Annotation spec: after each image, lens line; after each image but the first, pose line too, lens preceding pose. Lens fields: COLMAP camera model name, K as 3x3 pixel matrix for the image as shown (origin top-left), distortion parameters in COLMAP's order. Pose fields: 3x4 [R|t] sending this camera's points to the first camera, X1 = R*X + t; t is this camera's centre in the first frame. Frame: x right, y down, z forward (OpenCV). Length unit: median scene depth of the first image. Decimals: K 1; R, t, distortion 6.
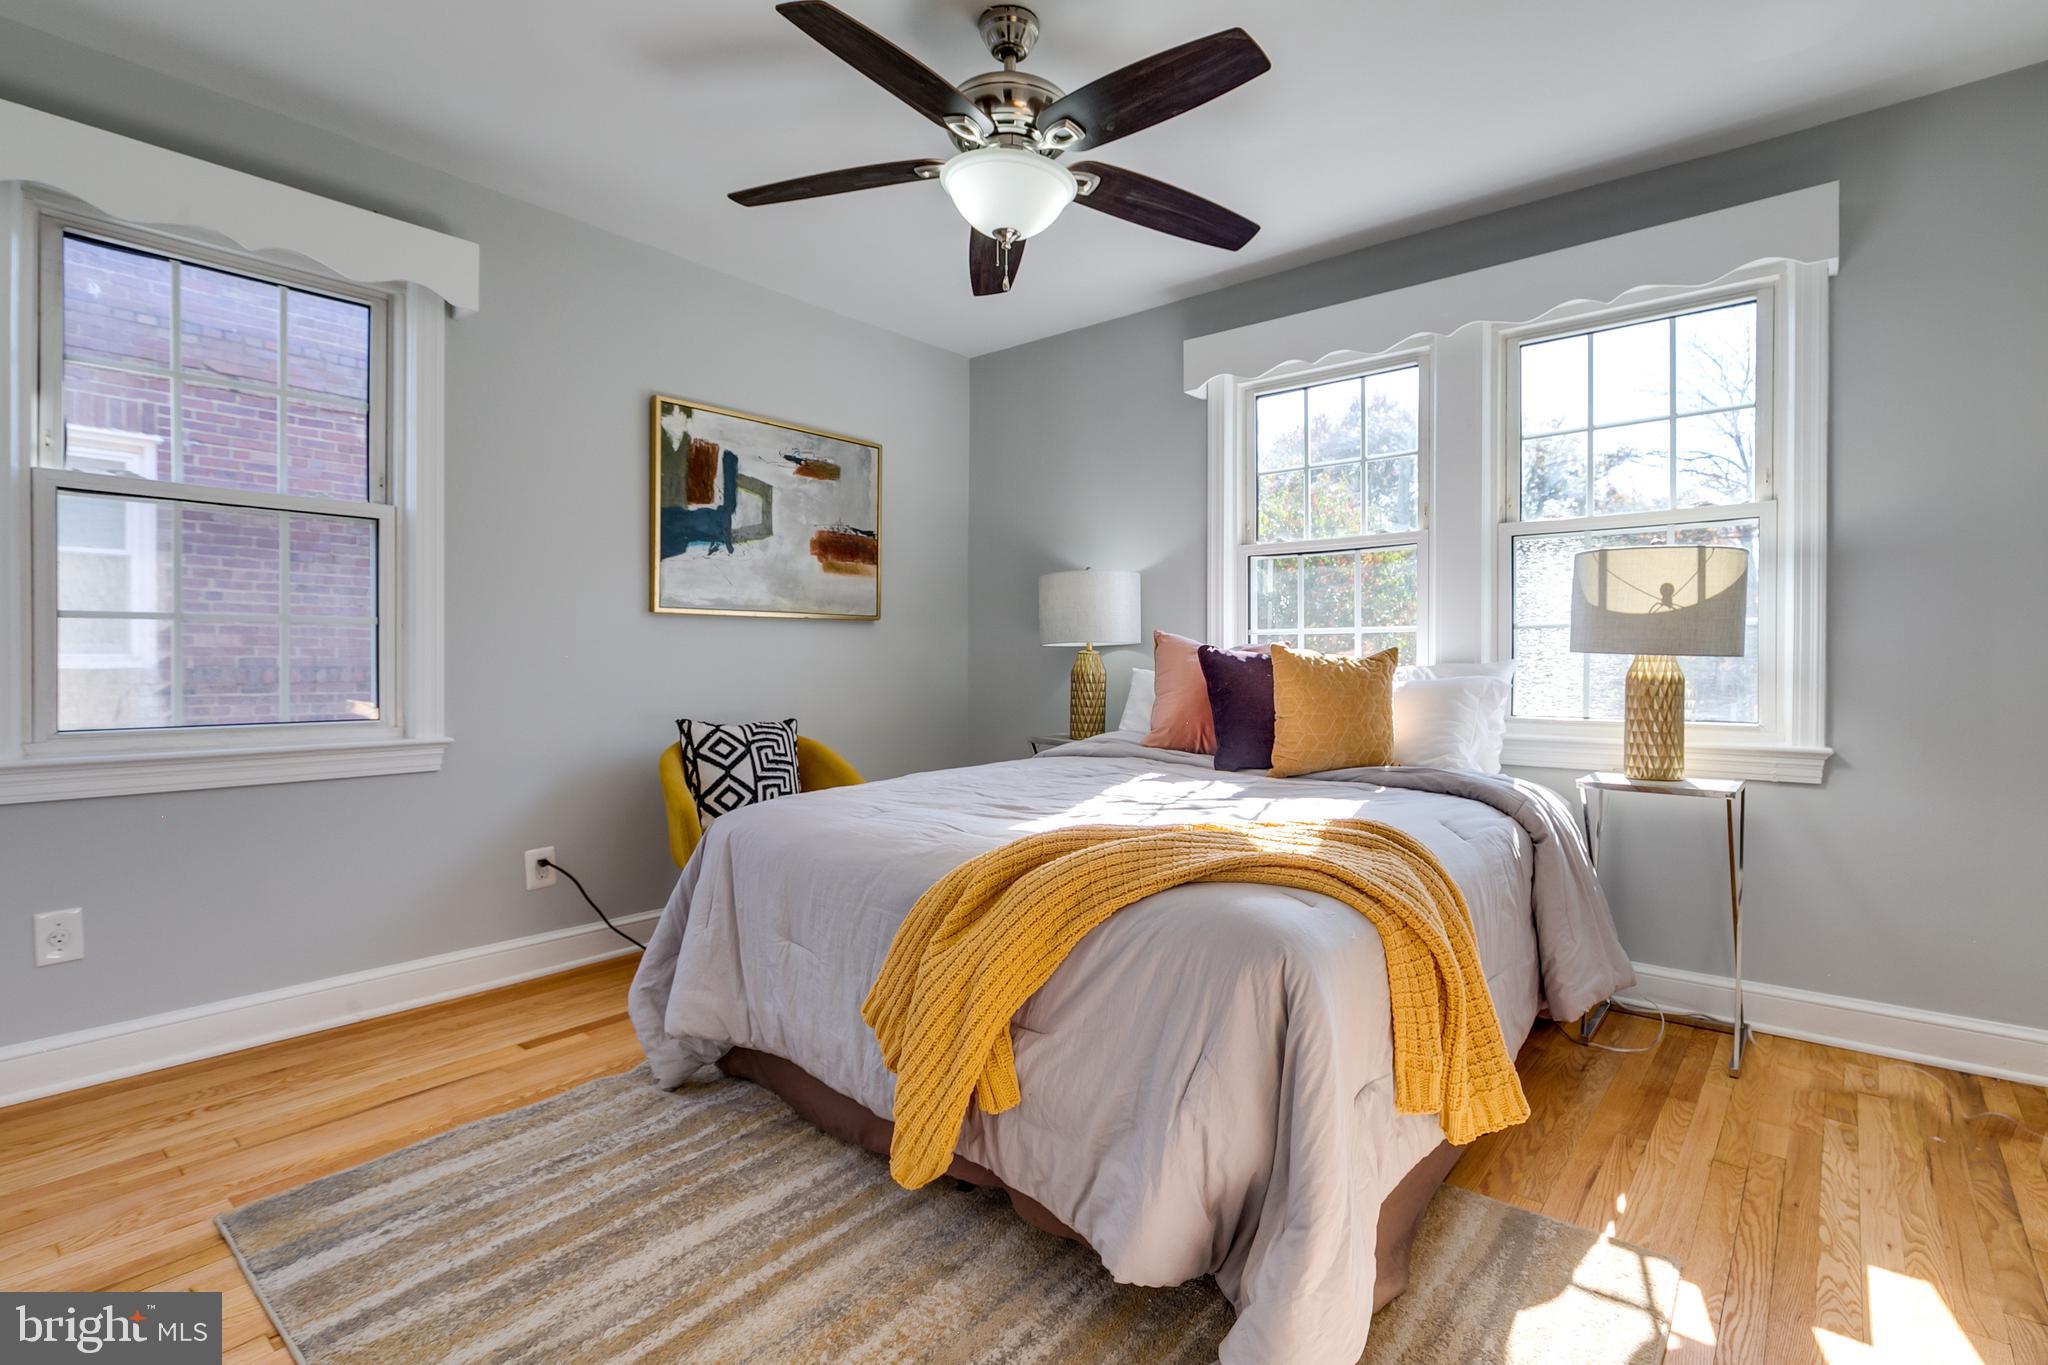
lens RADIAL K [[949.4, 0, 1033.2], [0, 949.4, 669.9], [0, 0, 1]] dist [-0.002876, -0.000642]
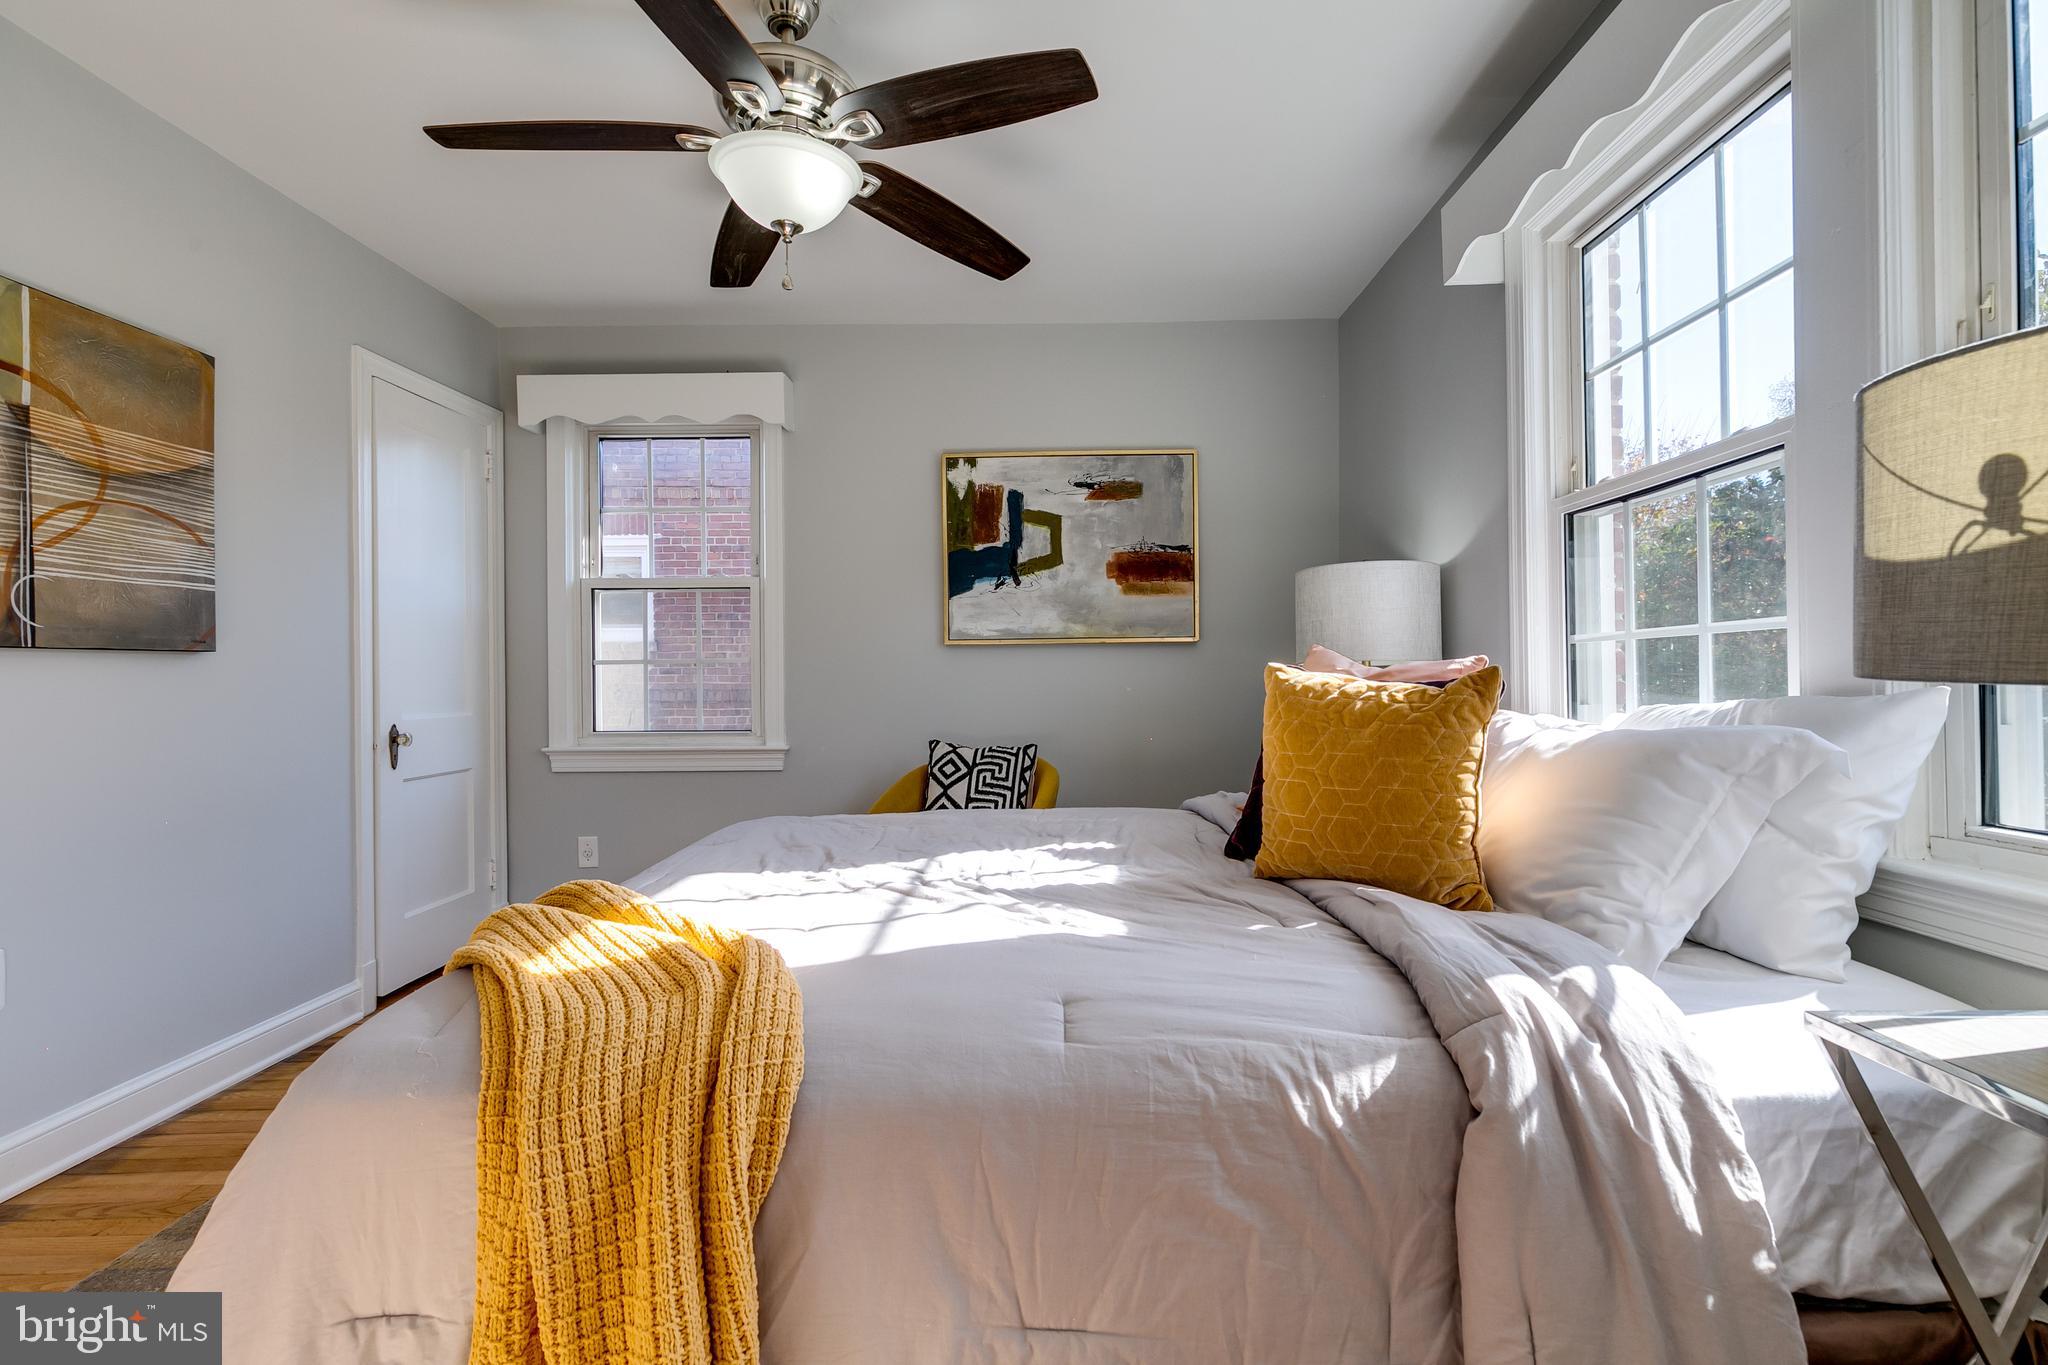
lens RADIAL K [[909.8, 0, 1027.1], [0, 909.8, 676.7], [0, 0, 1]] dist [0.003327, -0.000331]
pose [[0.633289, -0.006301, -0.773890, 0.487142], [0.000386, 0.999969, -0.007825, -0.013136], [0.773916, 0.004657, 0.633272, 0.372541]]
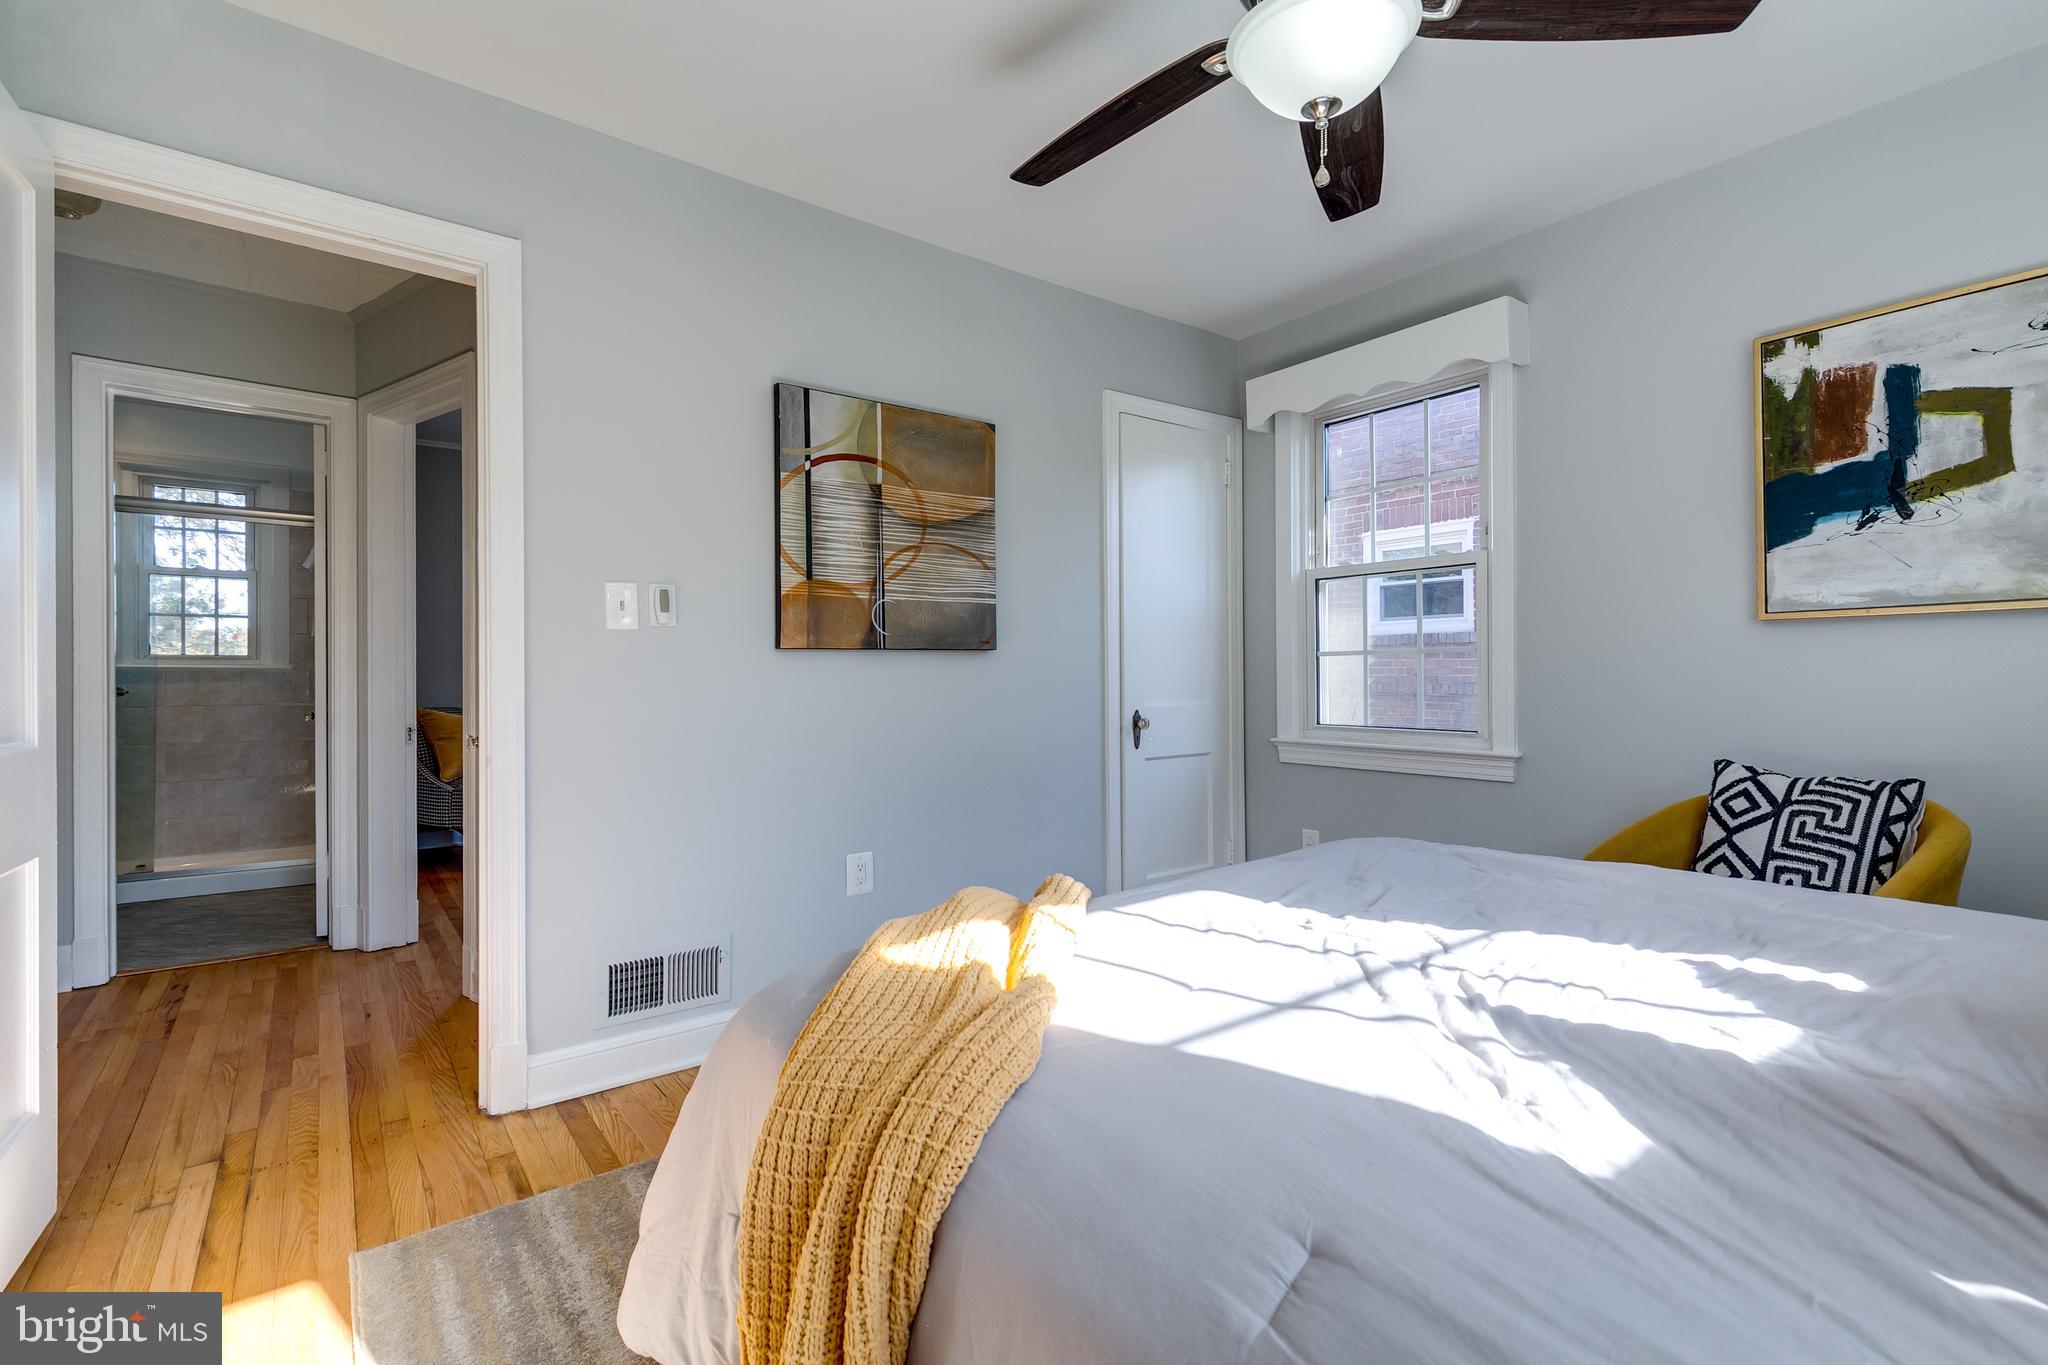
lens RADIAL K [[909.8, 0, 1027.1], [0, 909.8, 676.7], [0, 0, 1]] dist [0.003327, -0.000331]
pose [[-0.217245, 0.001755, -0.976115, 0.436427], [-0.004286, 0.999987, 0.002752, -0.013780], [0.976108, 0.004782, -0.217235, 0.559508]]
